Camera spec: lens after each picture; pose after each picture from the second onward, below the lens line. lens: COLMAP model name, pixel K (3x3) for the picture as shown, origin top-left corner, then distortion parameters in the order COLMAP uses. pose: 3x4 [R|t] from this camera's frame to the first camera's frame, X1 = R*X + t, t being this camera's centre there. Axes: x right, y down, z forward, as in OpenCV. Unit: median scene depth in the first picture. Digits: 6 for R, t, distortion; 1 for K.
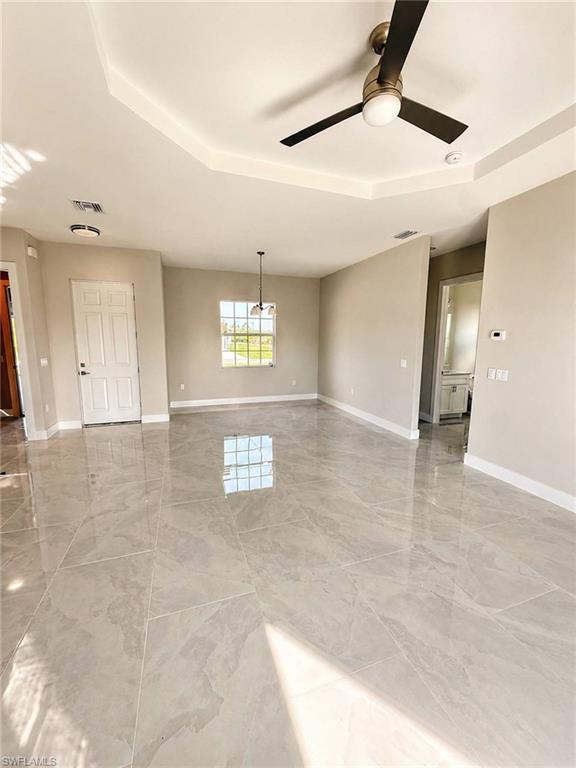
lens RADIAL K [[297.7, 0, 285.7], [0, 297.7, 382.2], [0, 0, 1]] dist [0.002498, 0.000141]
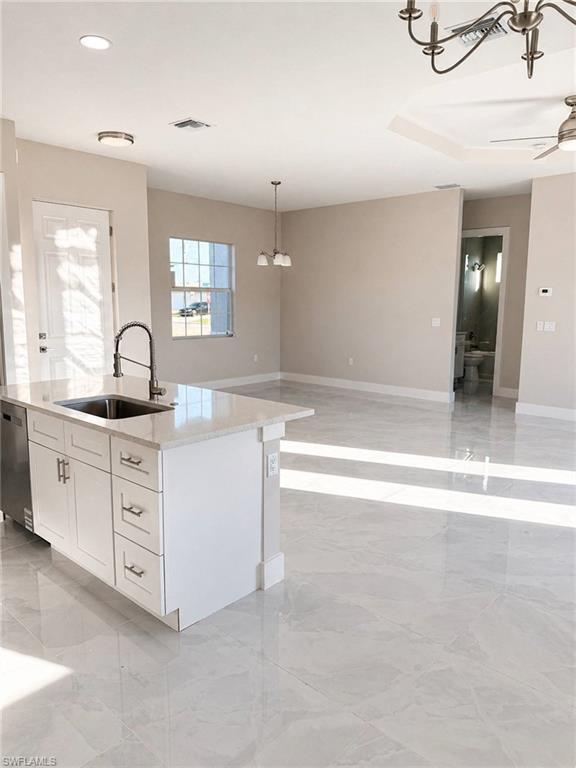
lens RADIAL K [[536.1, 0, 287.3], [0, 536.1, 385.0], [0, 0, 1]] dist [0.008974, 0.009827]
pose [[0.876394, -0.080751, 0.474776, -0.758745], [0.071416, 0.996734, 0.037700, 0.033359], [-0.476269, 0.000866, 0.879299, -0.223899]]
